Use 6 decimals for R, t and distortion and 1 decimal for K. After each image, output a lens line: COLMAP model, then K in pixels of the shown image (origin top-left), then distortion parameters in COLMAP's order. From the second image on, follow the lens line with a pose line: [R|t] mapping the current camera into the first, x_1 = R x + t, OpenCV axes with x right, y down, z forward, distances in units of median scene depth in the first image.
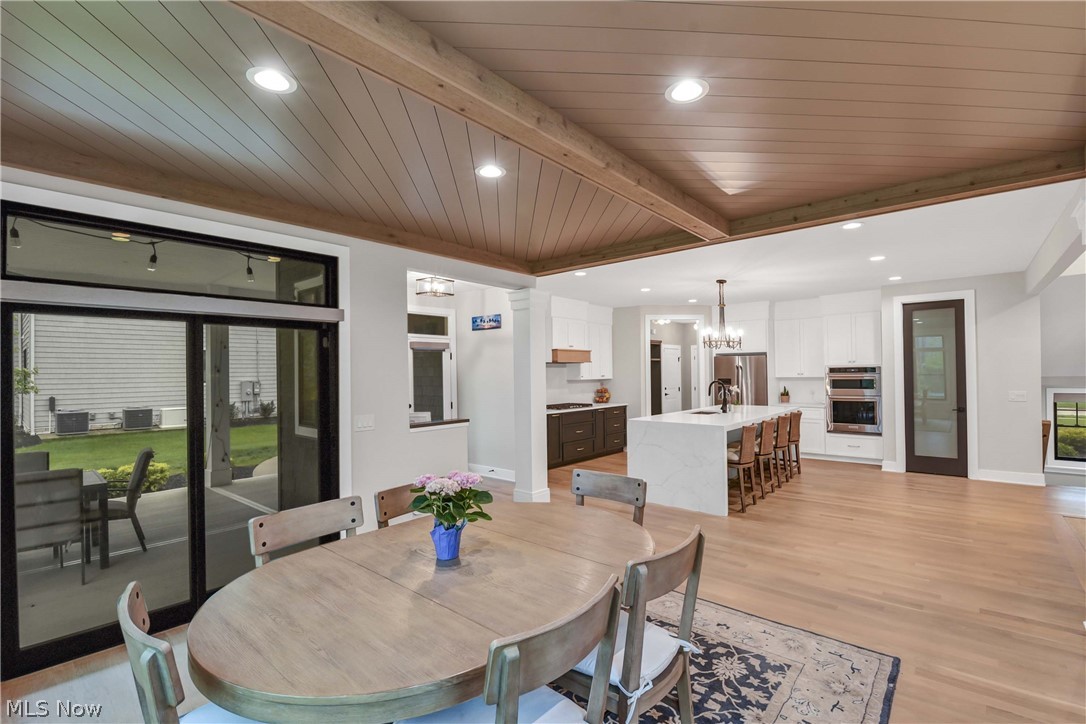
lens RADIAL K [[487.0, 0, 538.2], [0, 487.0, 366.8], [0, 0, 1]] dist [-0.009677, -0.004353]
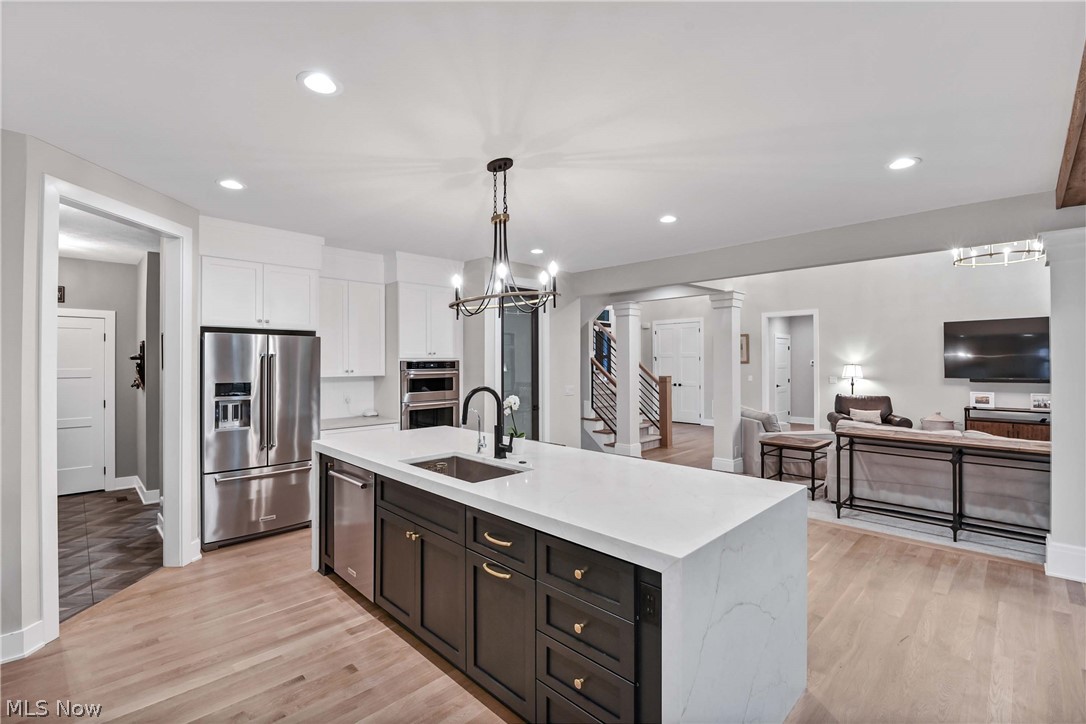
lens RADIAL K [[487.0, 0, 537.1], [0, 487.0, 362.2], [0, 0, 1]] dist [-0.009677, -0.004353]
pose [[0.065718, 0.010830, 0.997779, -0.064394], [-0.009330, 0.999904, -0.010238, 0.009869], [-0.997795, -0.008636, 0.065812, 0.927051]]
